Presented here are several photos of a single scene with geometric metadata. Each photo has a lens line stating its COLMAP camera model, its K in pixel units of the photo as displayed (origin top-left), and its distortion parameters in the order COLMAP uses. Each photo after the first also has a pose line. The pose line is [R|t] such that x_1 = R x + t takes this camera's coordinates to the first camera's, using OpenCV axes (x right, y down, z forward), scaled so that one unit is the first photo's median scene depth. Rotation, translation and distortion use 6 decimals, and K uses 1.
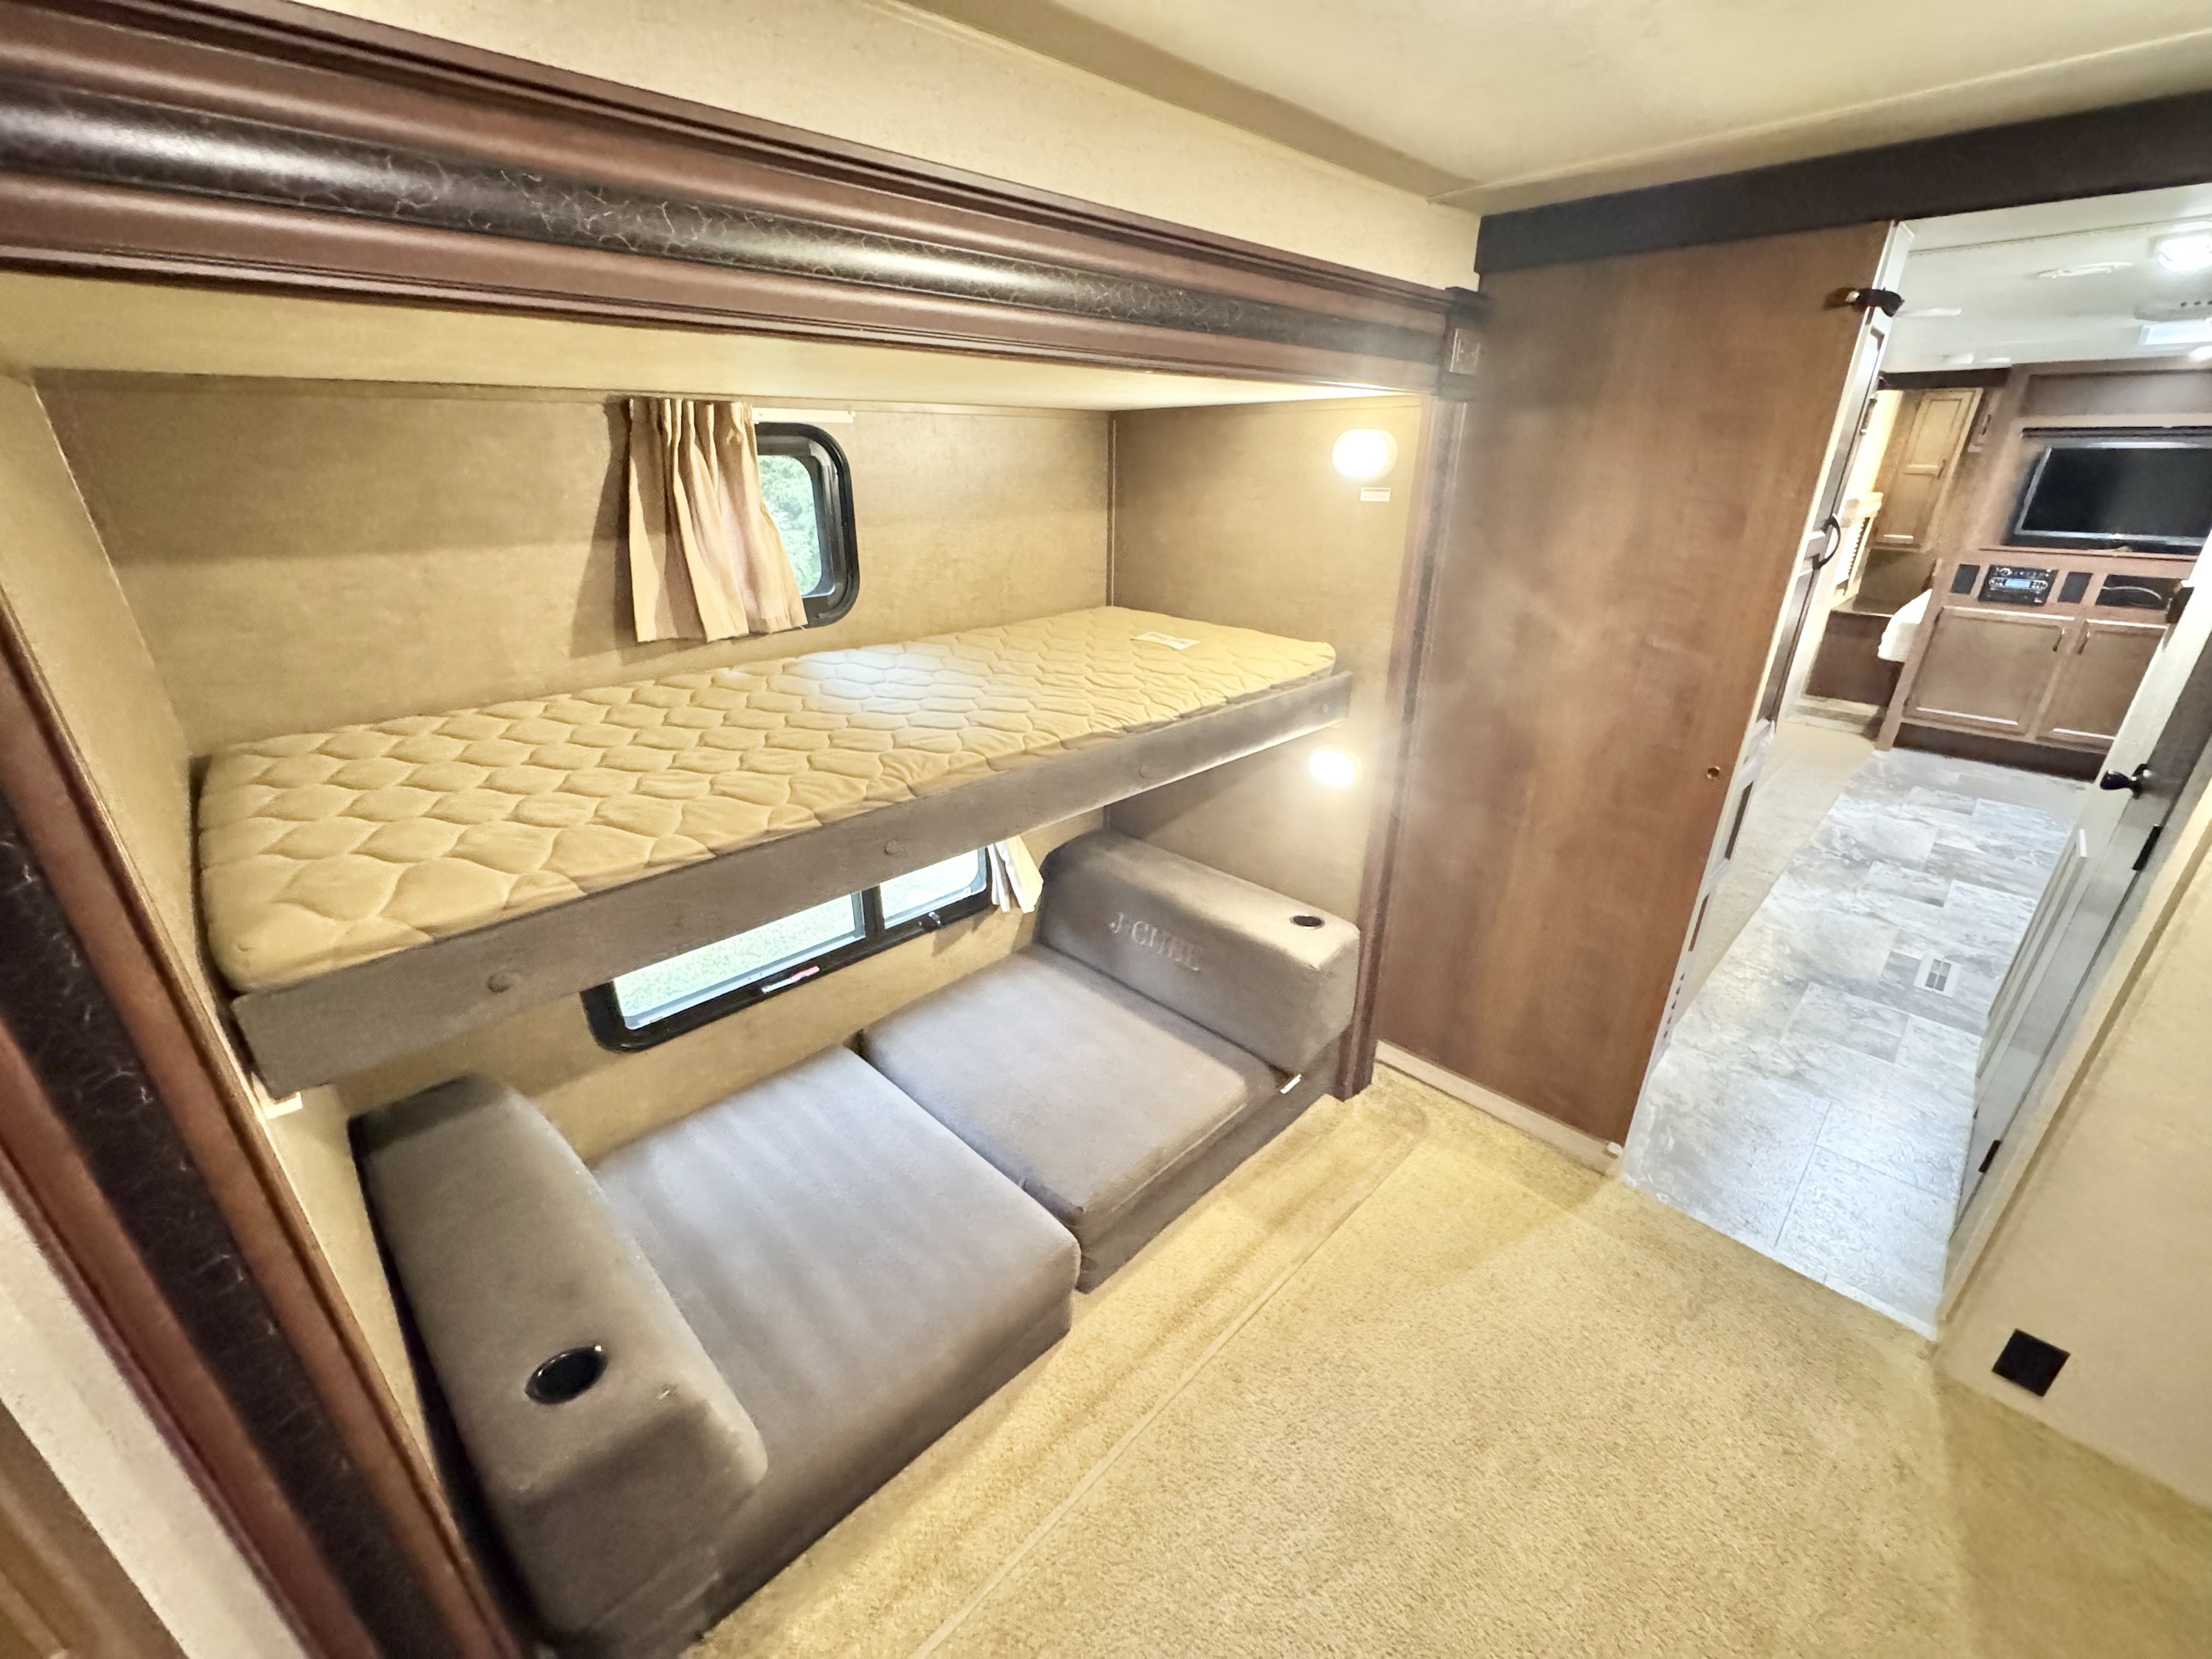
lens RADIAL K [[881.4, 0, 1109.1], [0, 881.4, 827.9], [0, 0, 1]] dist [-0.001672, 0.000405]
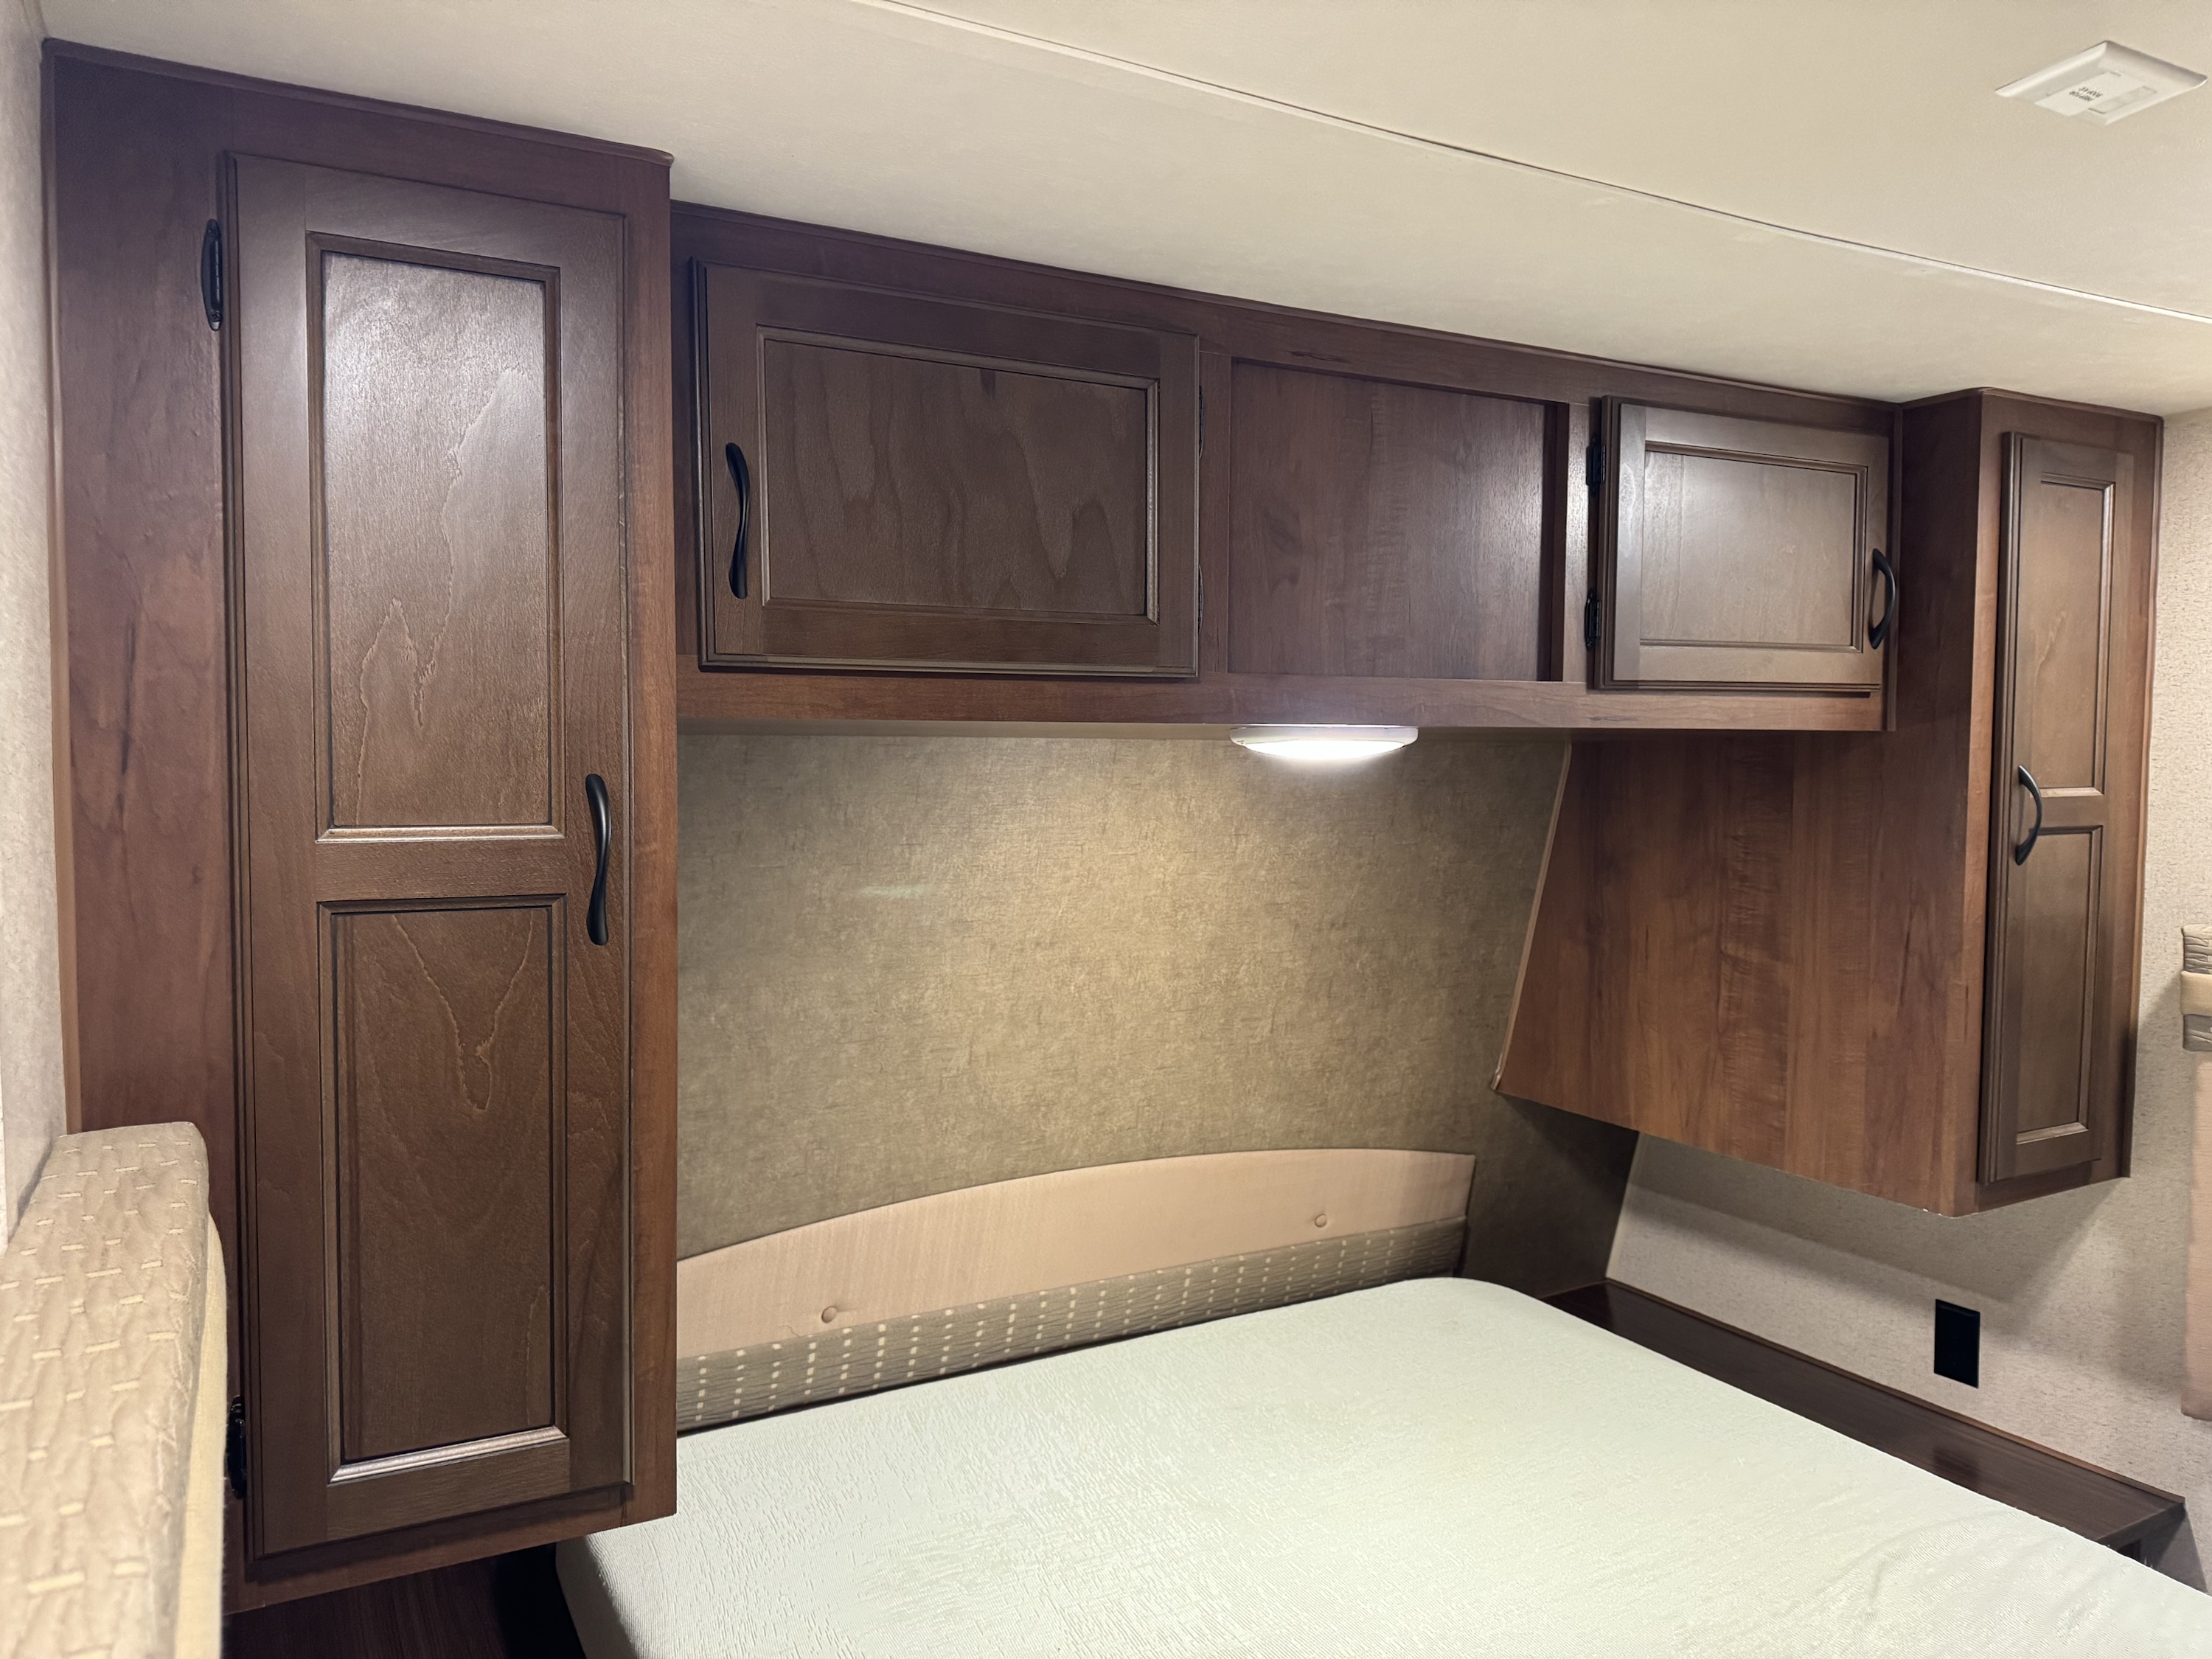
lens RADIAL K [[1546.5, 0, 1100.4], [0, 1546.5, 835.5], [0, 0, 1]] dist [0.113037, -0.183525]
pose [[0.285999, -0.050451, 0.956901, 2.315709], [0.375448, 0.924668, -0.063463, -1.115810], [-0.881614, 0.377417, 0.283396, 2.650610]]
